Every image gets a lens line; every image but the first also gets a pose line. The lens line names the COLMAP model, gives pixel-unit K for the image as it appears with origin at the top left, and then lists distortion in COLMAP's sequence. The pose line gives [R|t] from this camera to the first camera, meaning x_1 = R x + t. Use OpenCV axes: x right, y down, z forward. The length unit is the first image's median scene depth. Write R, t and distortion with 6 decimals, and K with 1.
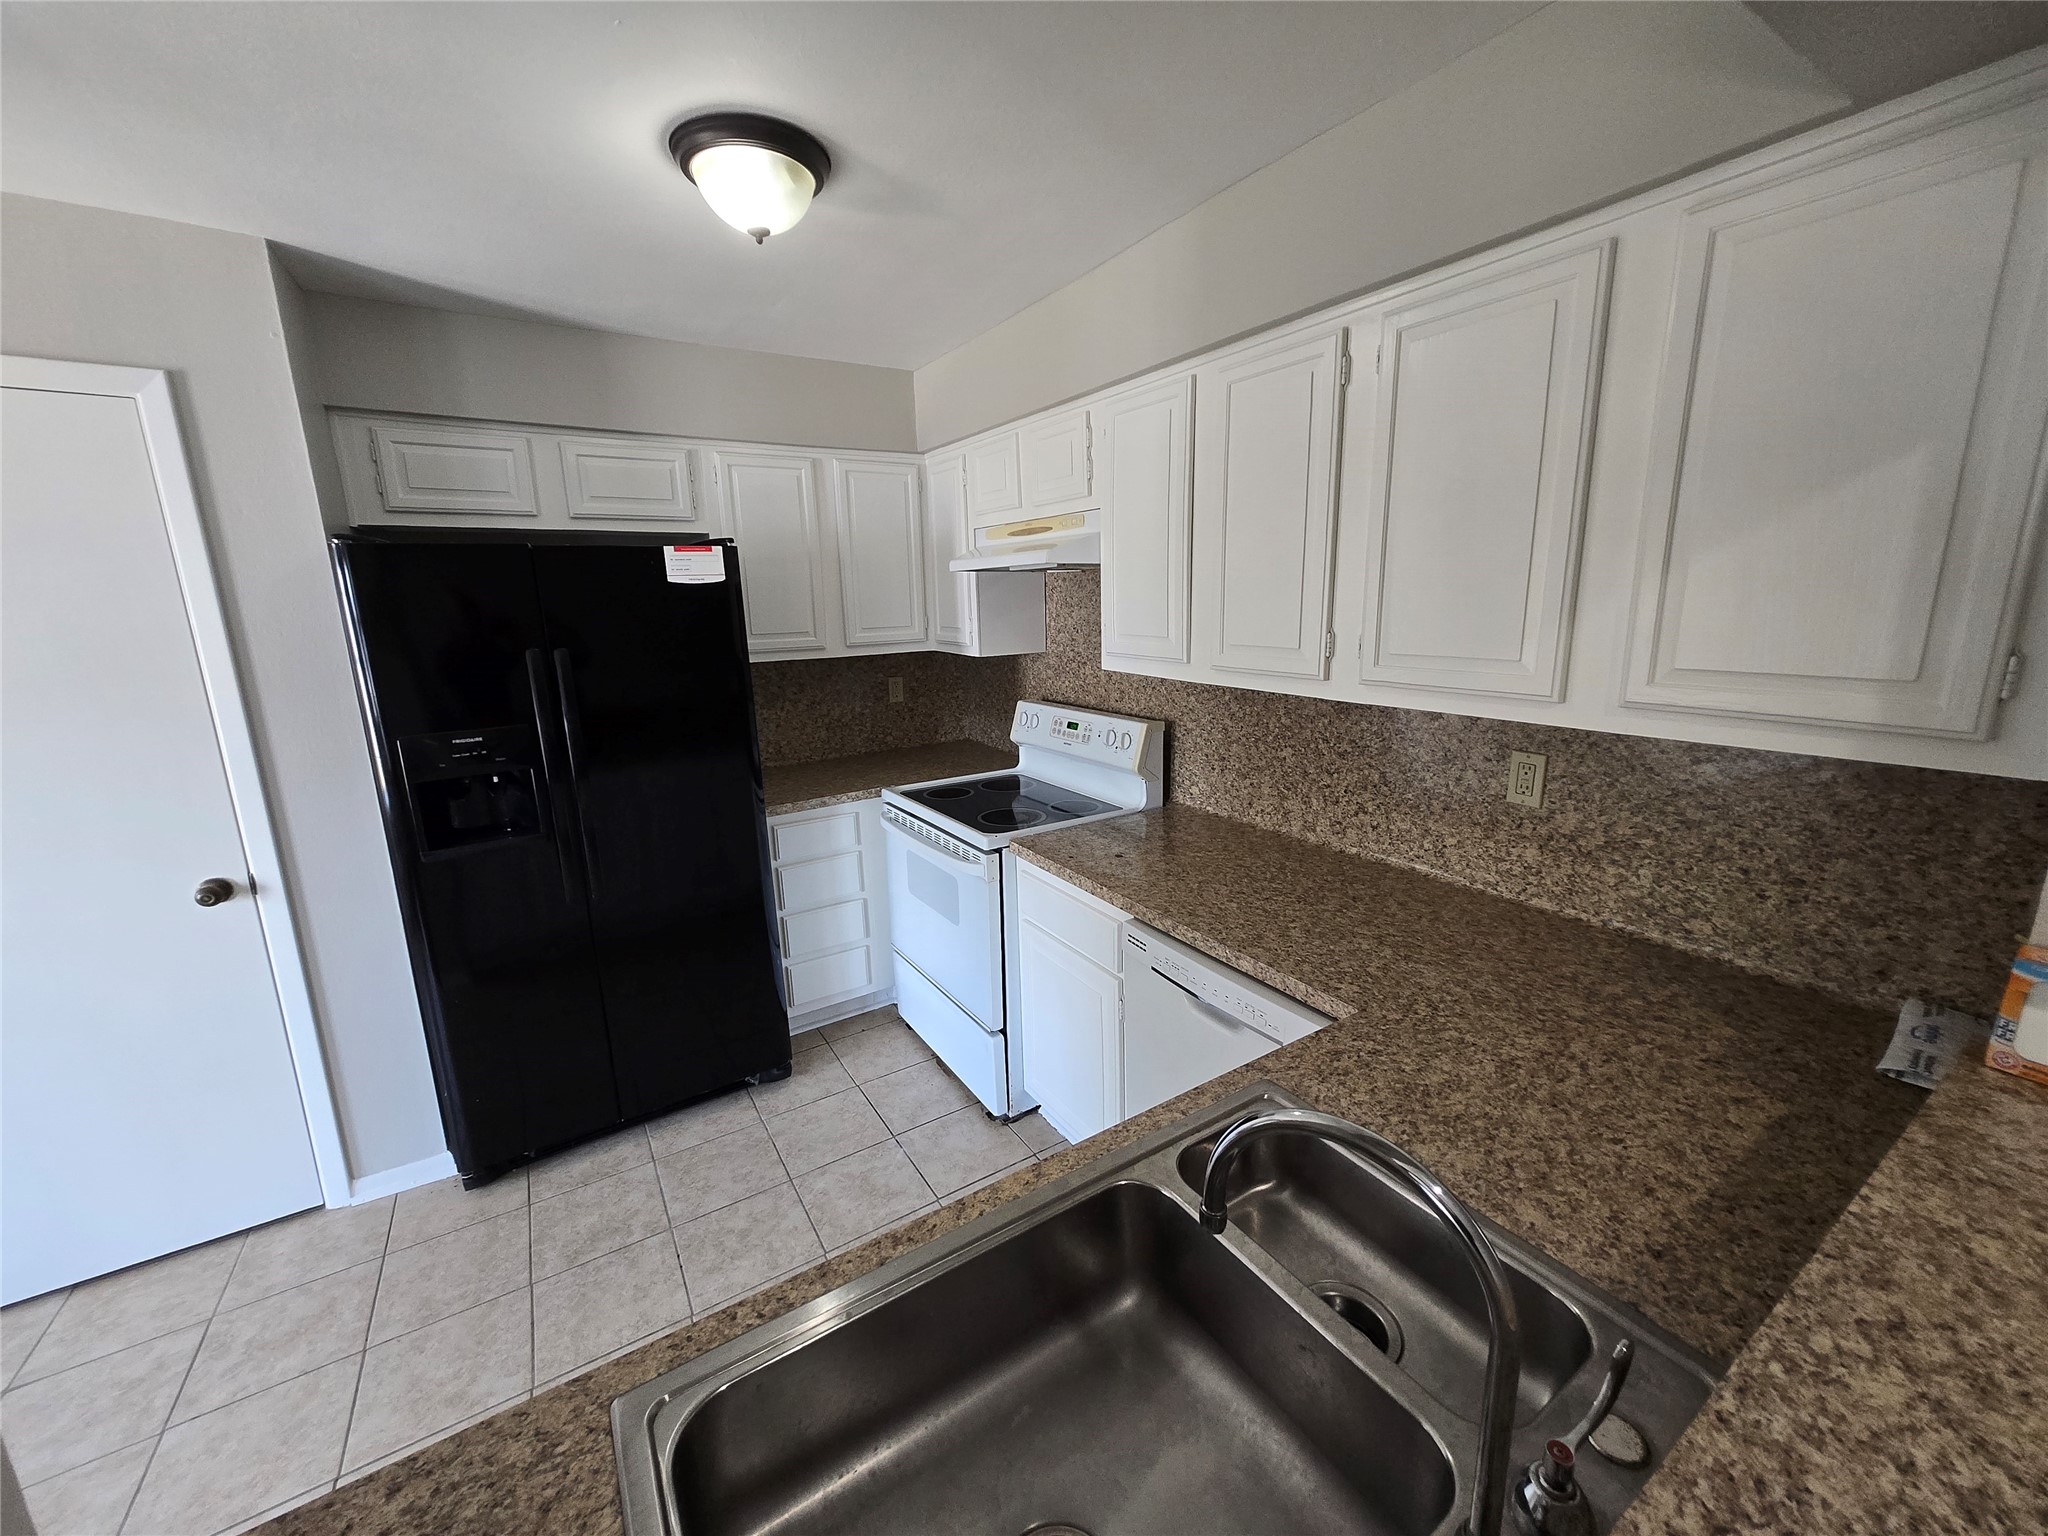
lens RADIAL K [[805.8, 0, 1031.0], [0, 805.8, 761.6], [0, 0, 1]] dist [0.006943, 0.000654]
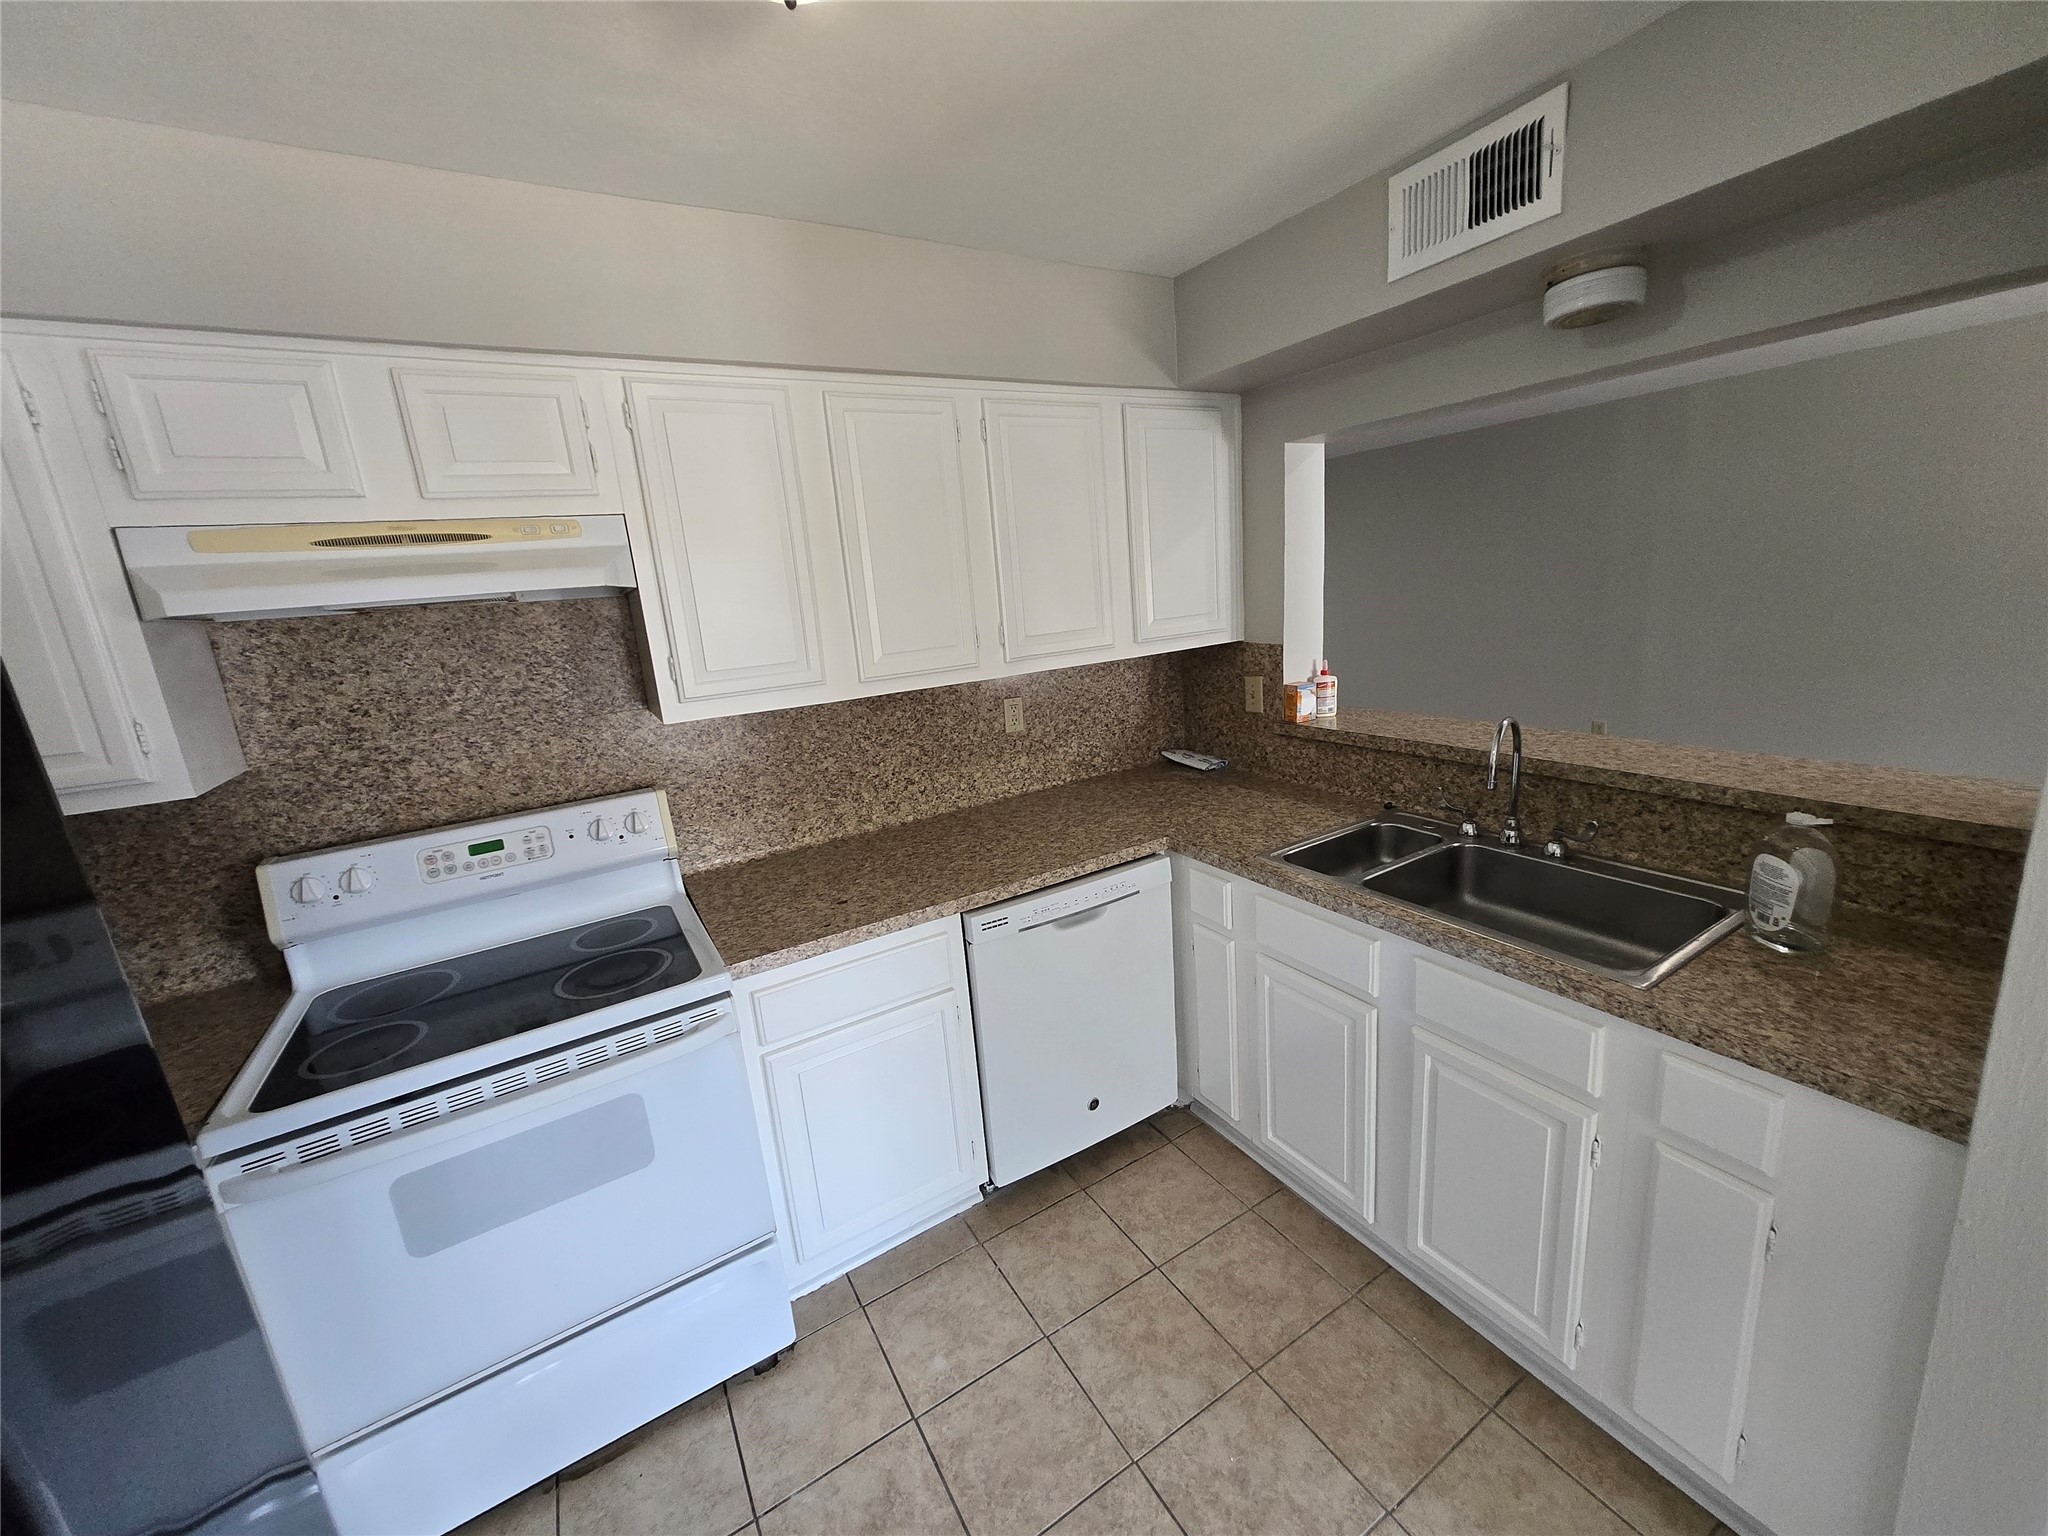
lens RADIAL K [[805.8, 0, 1034.7], [0, 805.8, 761.5], [0, 0, 1]] dist [0.006943, 0.000654]
pose [[0.016108, -0.202628, 0.979123, -0.836192], [0.285243, 0.939488, 0.189732, -0.159576], [-0.958320, 0.276232, 0.072931, 0.777749]]
